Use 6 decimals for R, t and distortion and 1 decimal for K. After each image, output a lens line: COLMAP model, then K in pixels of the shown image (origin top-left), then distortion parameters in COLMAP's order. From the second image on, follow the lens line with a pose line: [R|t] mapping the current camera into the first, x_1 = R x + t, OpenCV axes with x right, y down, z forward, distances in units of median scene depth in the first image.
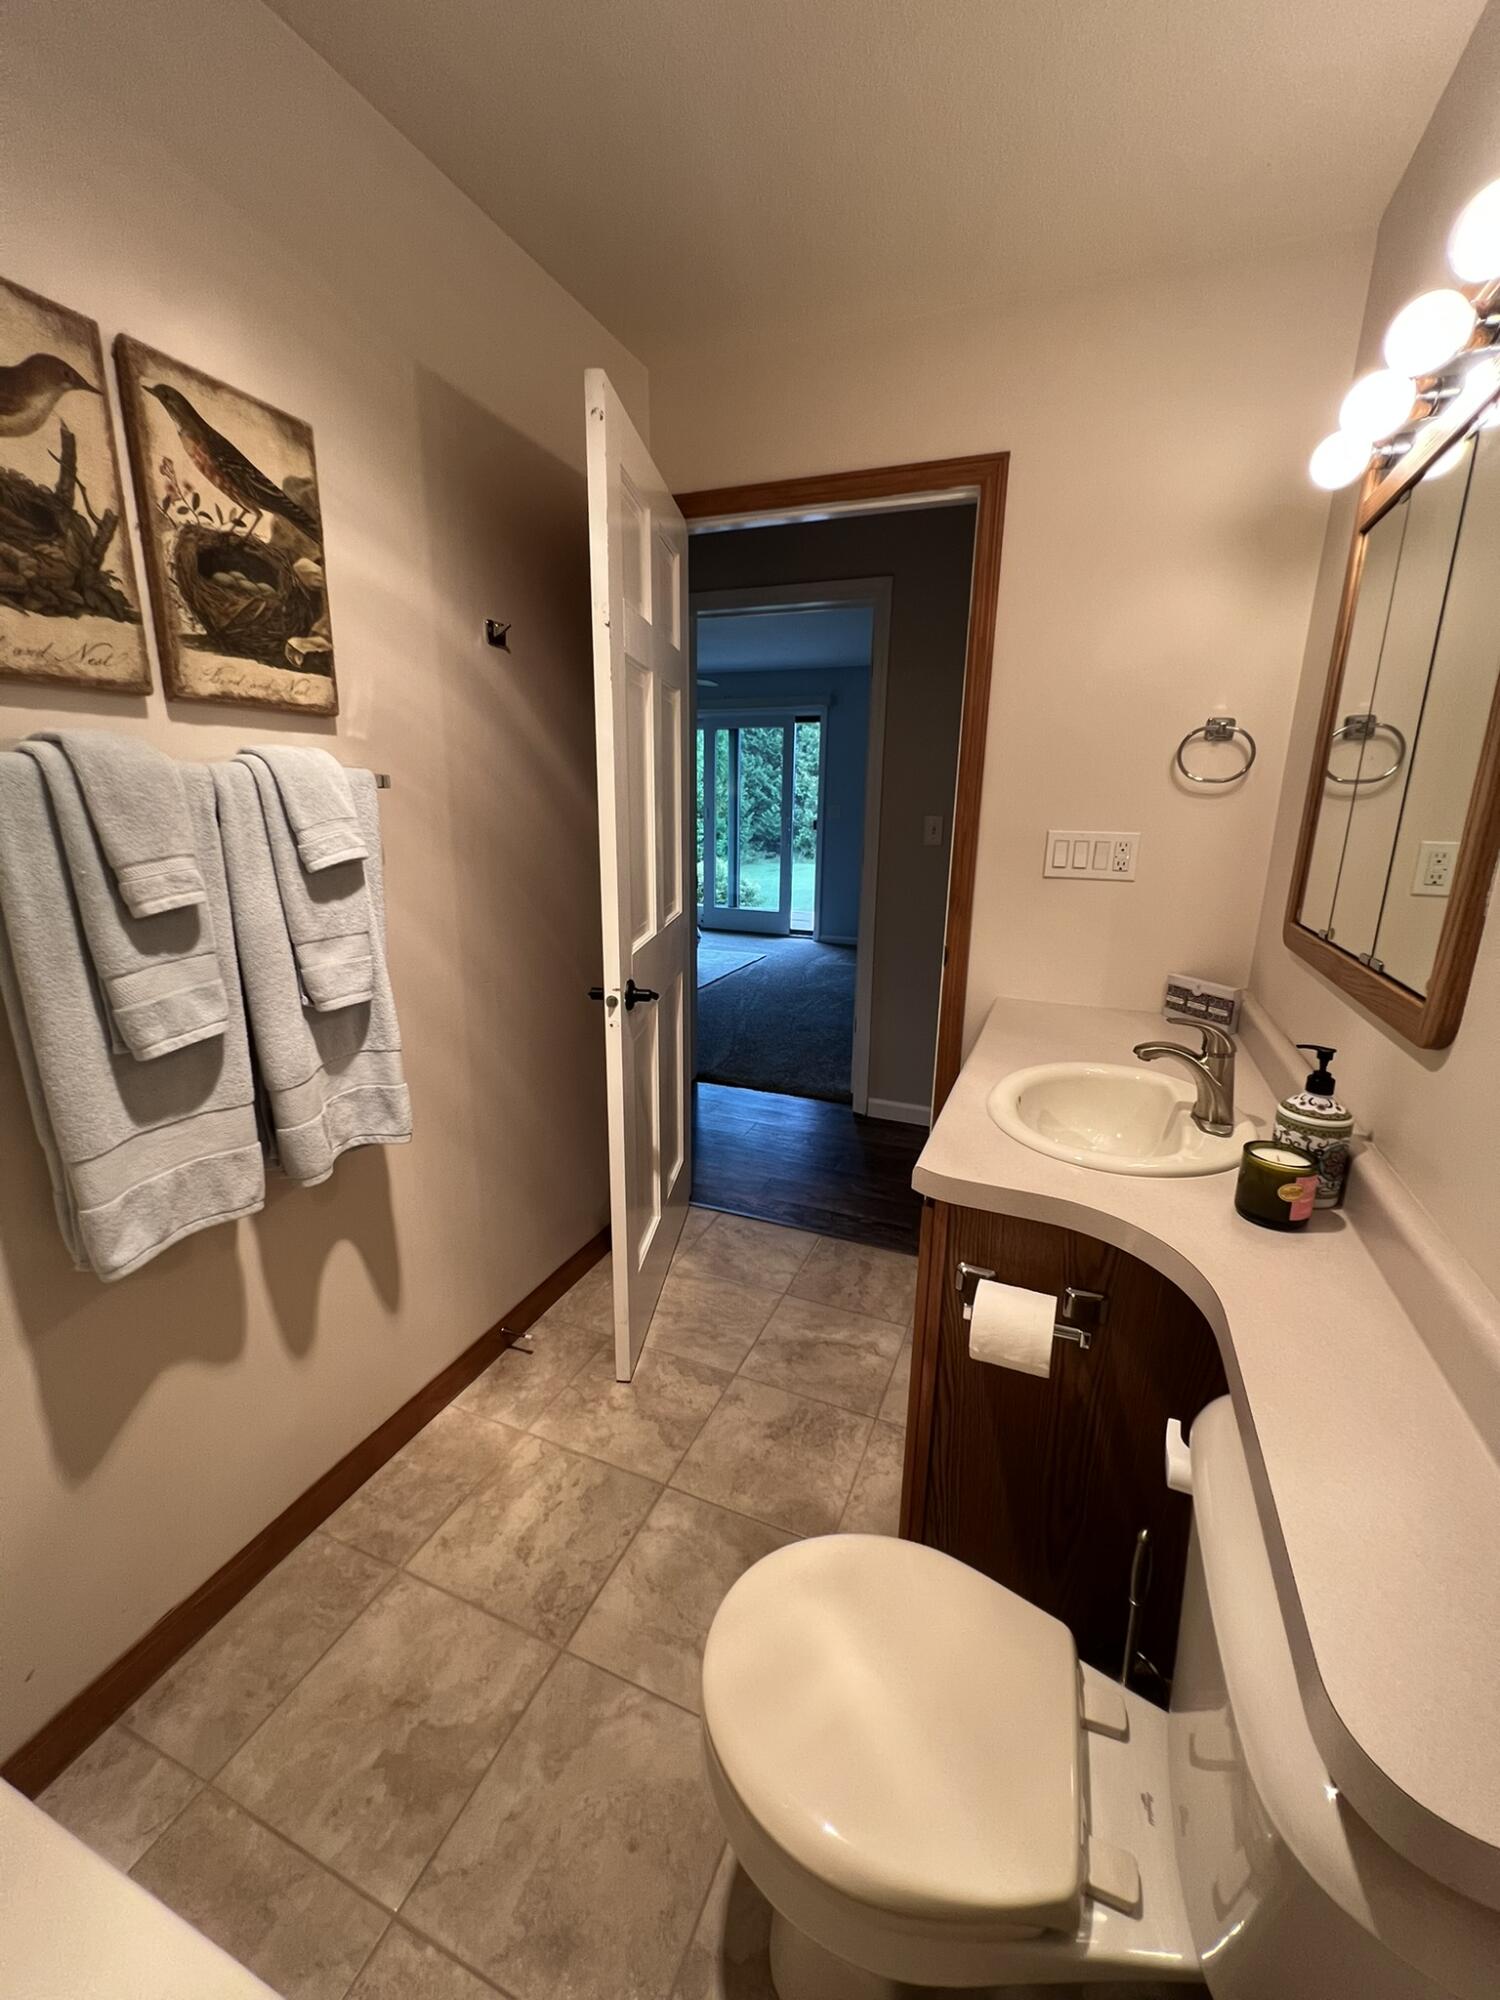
lens RADIAL K [[804.2, 0, 745.4], [0, 804.2, 1001.5], [0, 0, 1]] dist [-0.000874, -0.000060]
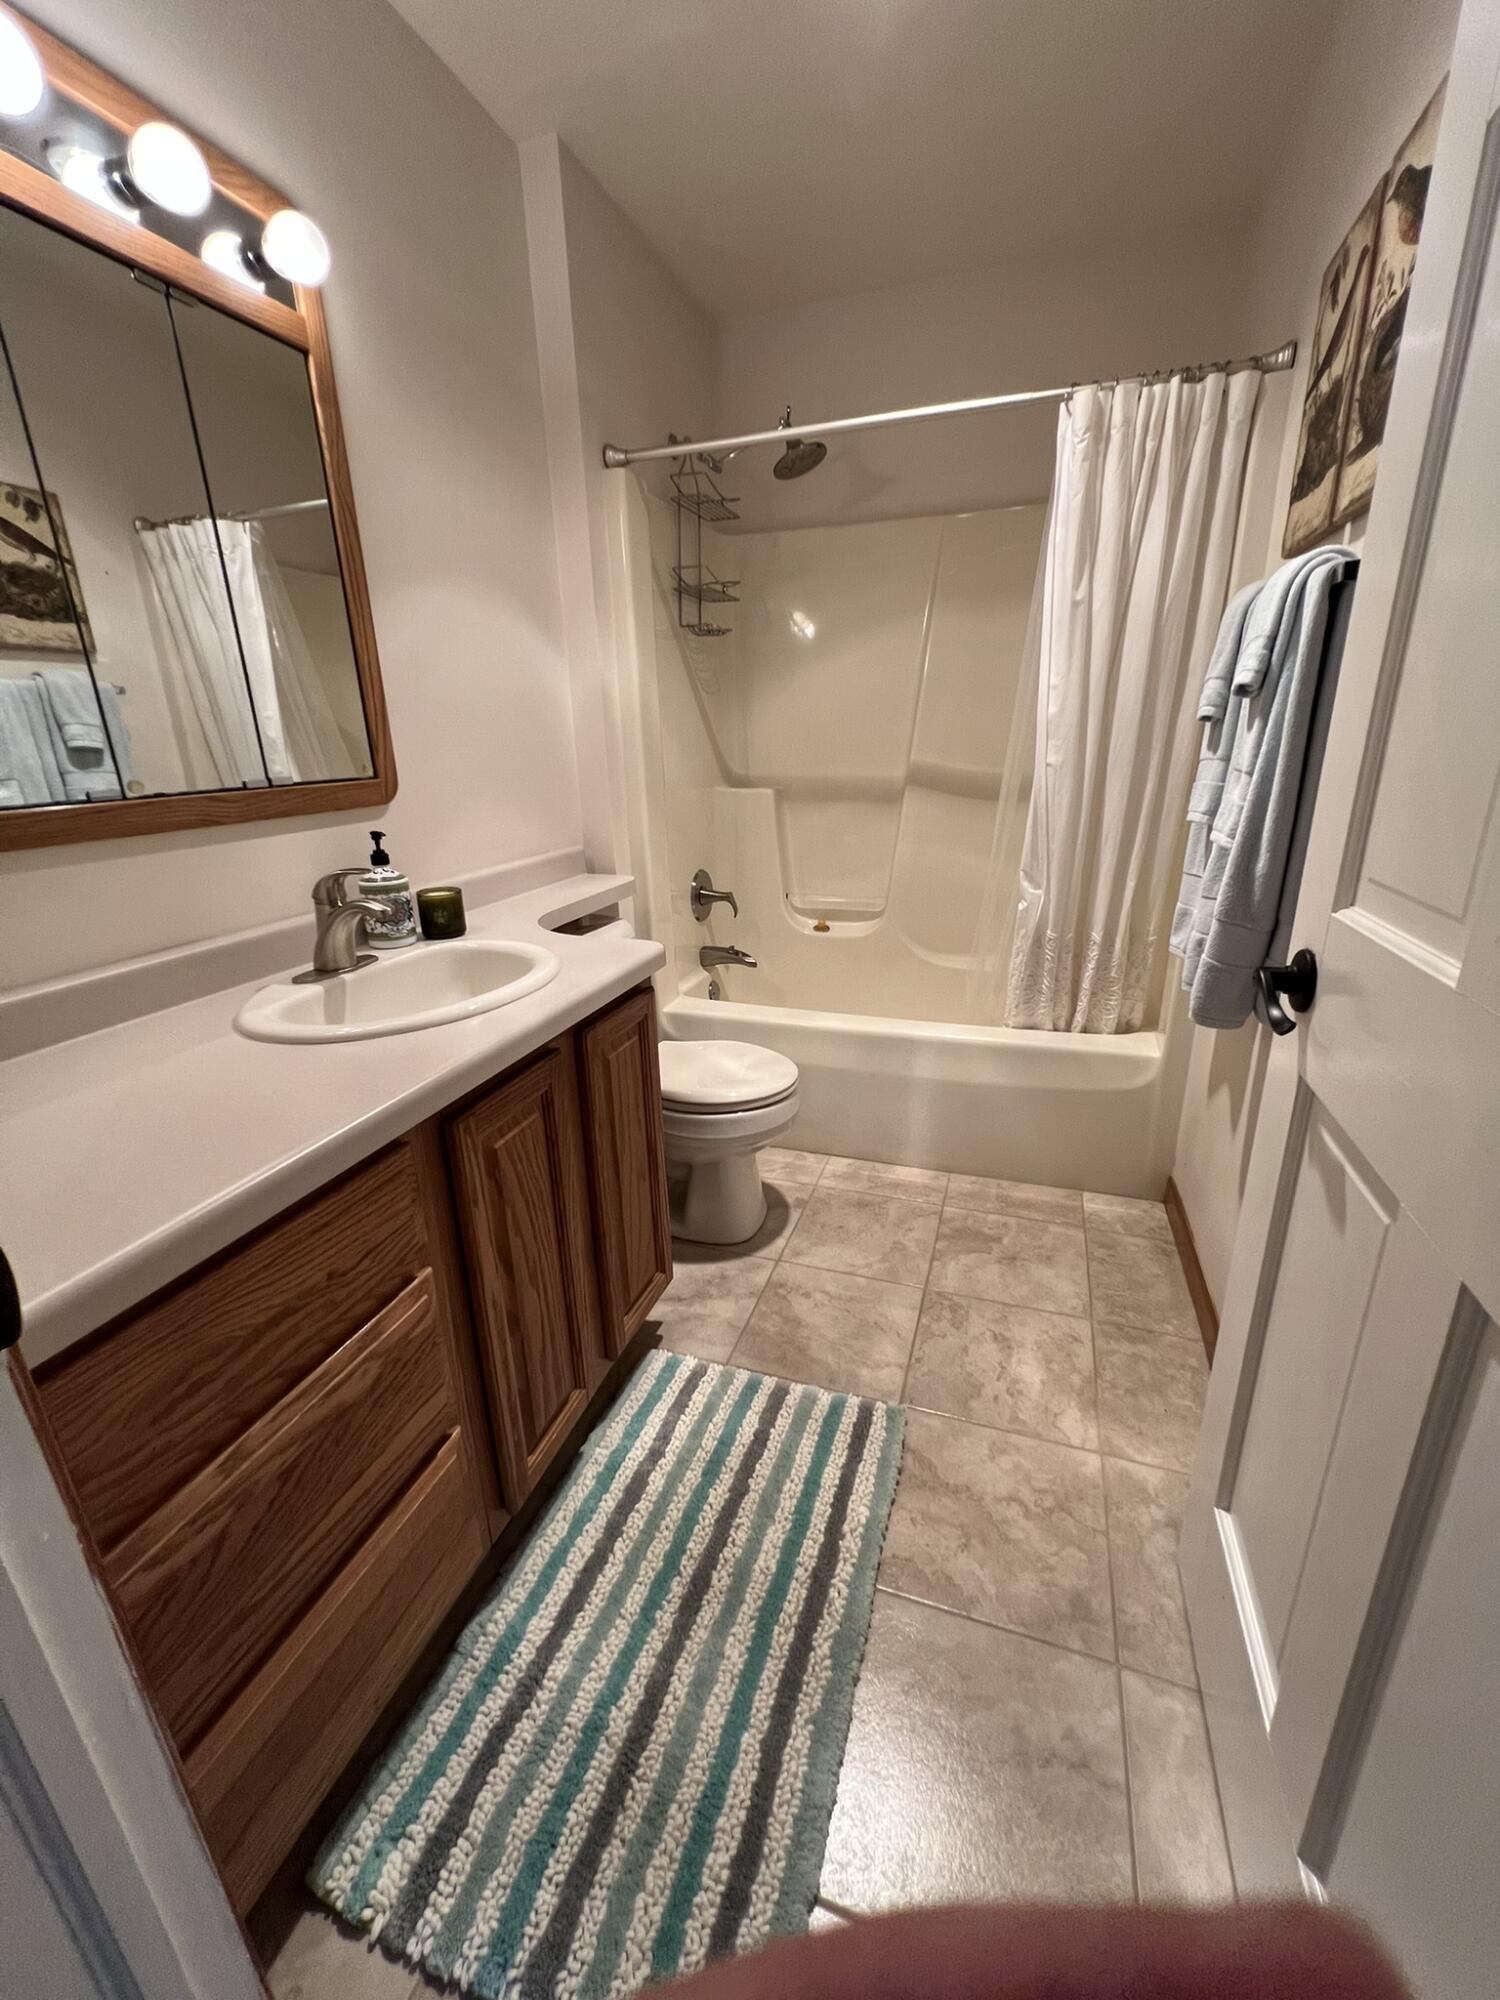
lens RADIAL K [[804.2, 0, 748.8], [0, 804.2, 997.9], [0, 0, 1]] dist [-0.000874, -0.000060]
pose [[-0.998113, 0.029885, -0.053634, 0.023363], [-0.003690, 0.842762, 0.538274, -0.061784], [0.061287, 0.537457, -0.841061, 0.326333]]
